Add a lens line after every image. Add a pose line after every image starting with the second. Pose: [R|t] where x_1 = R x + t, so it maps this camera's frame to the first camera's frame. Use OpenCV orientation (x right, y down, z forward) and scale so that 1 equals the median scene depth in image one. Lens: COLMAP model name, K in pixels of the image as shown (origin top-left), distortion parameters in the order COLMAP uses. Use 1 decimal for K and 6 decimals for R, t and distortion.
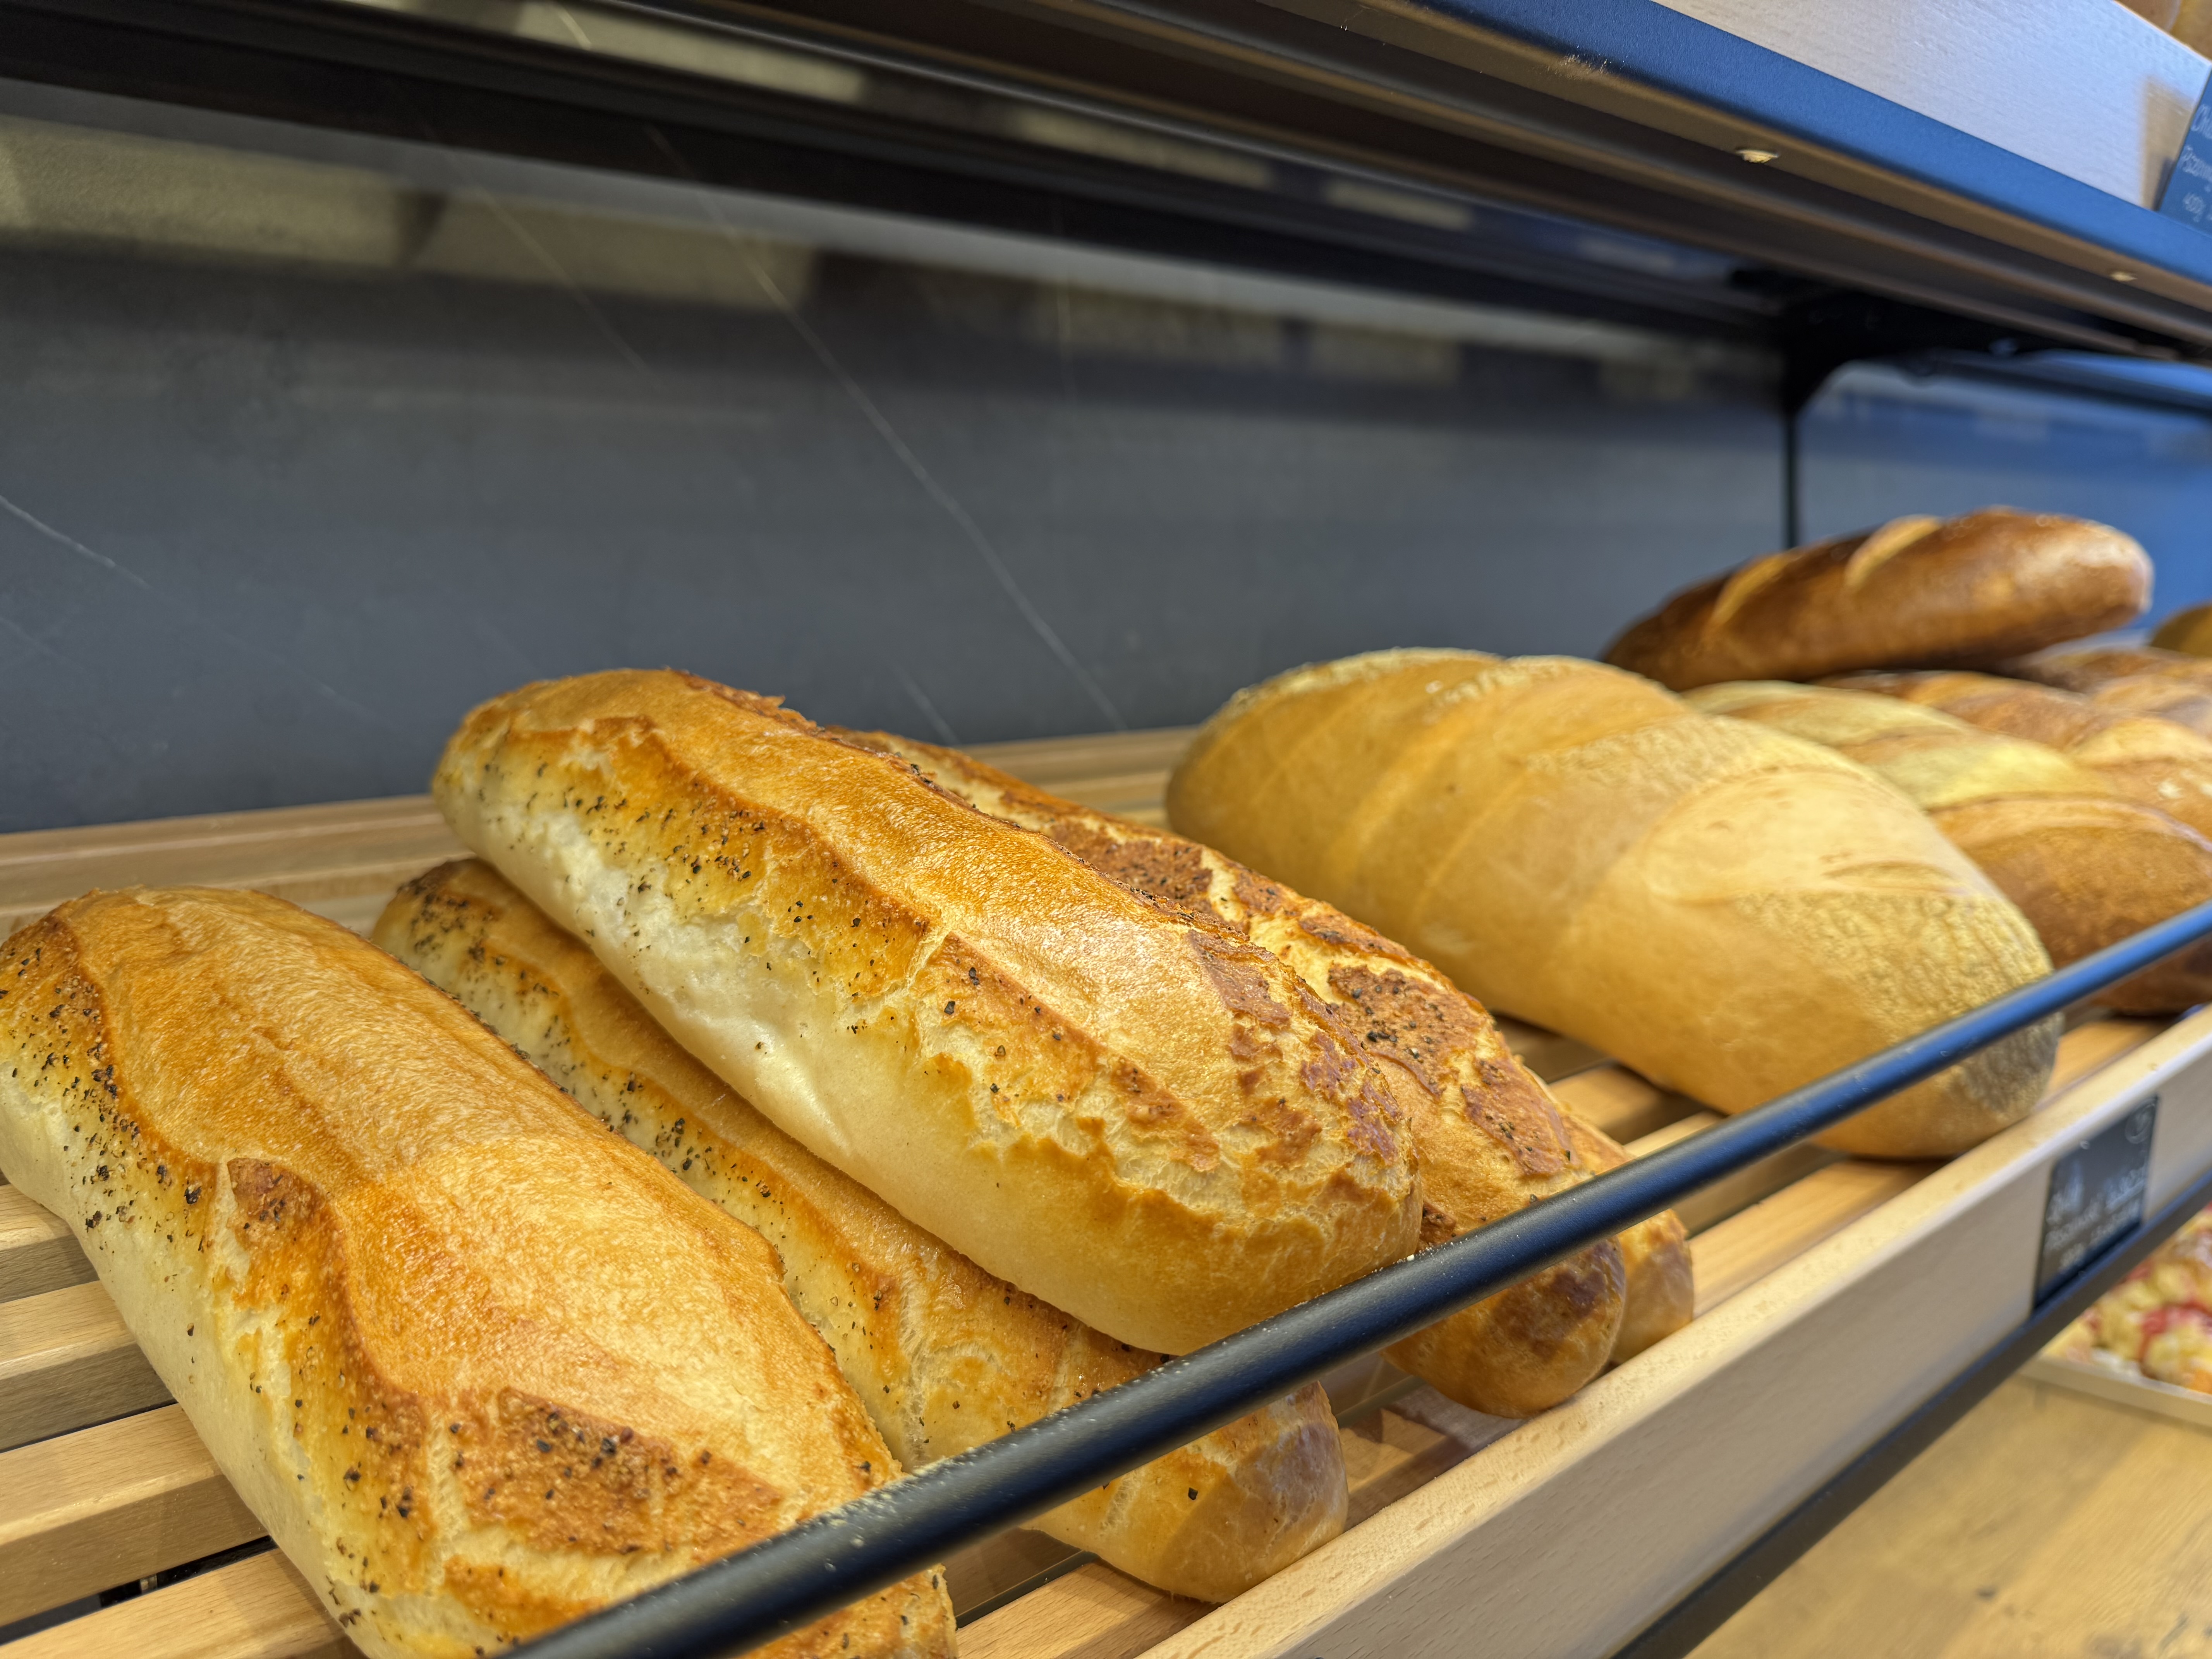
lens RADIAL K [[1520.1, 0, 1068.8], [0, 1520.1, 832.1], [0, 0, 1]] dist [0.002593, -0.031145]
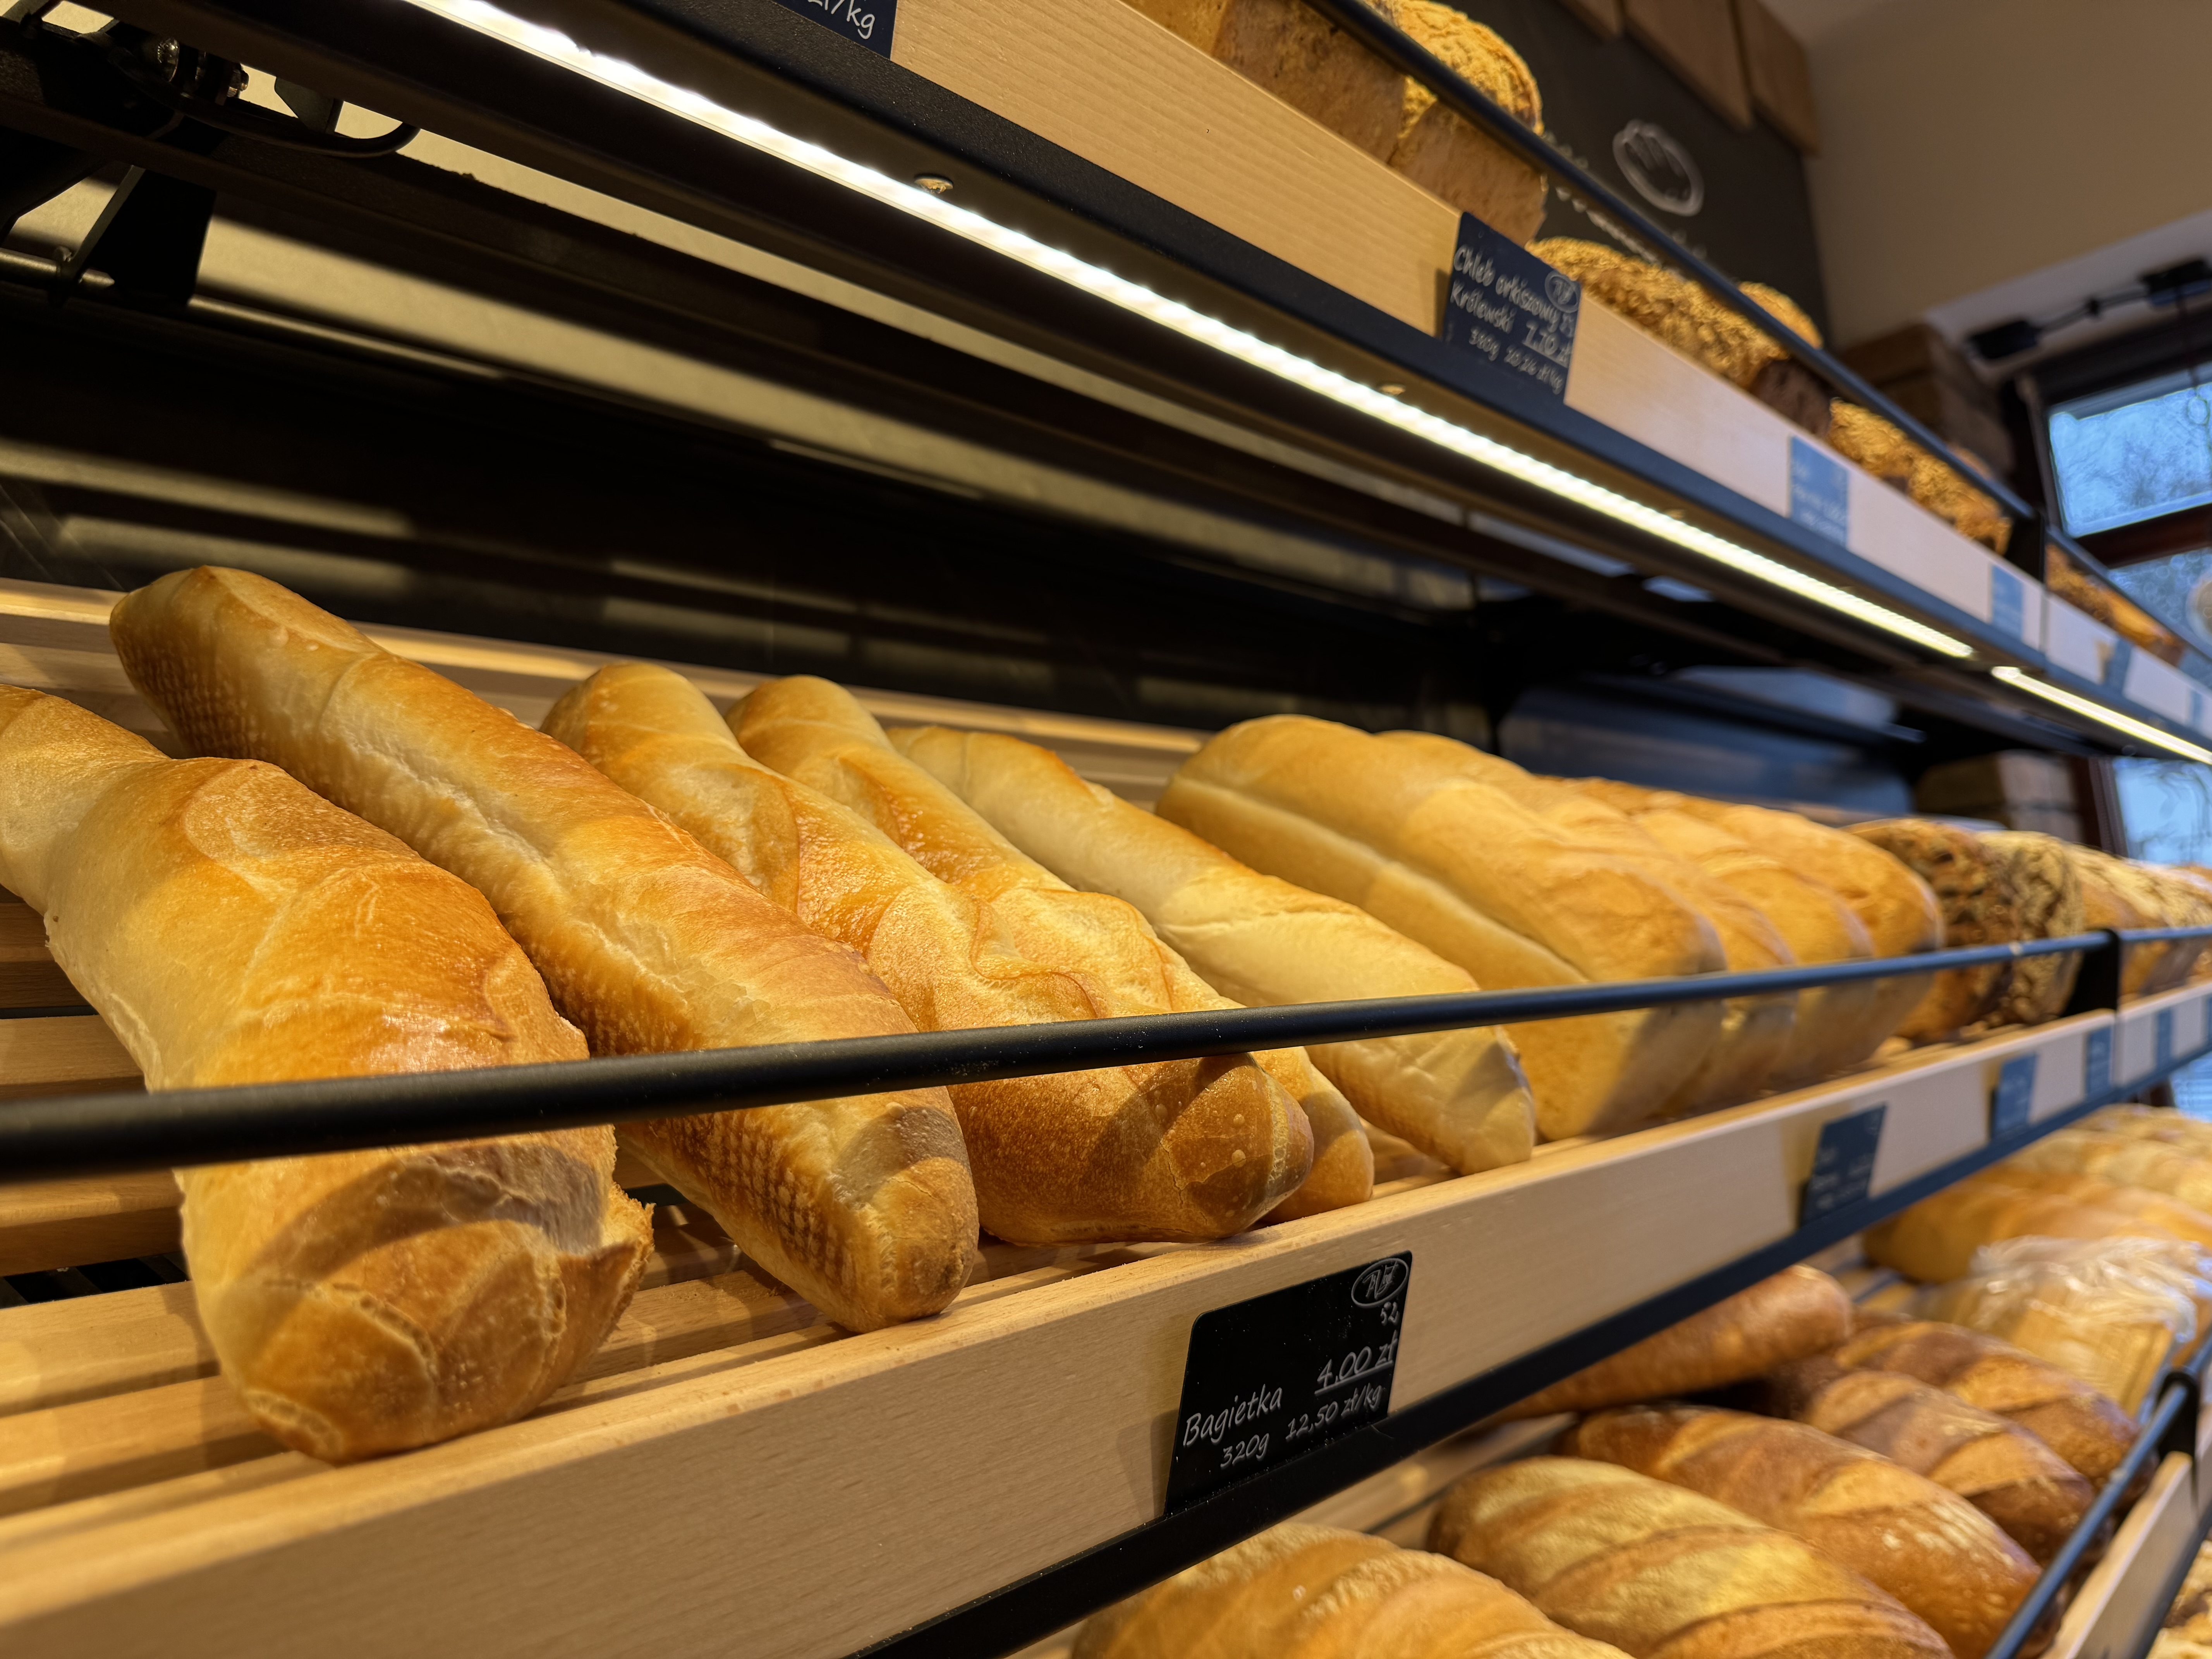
lens RADIAL K [[1520.1, 0, 1059.0], [0, 1520.1, 858.7], [0, 0, 1]] dist [0.002593, -0.031145]
pose [[0.991032, -0.029729, 0.130276, -0.152371], [0.059622, 0.970887, -0.231998, -0.708217], [-0.119586, 0.237685, 0.963953, -0.468244]]
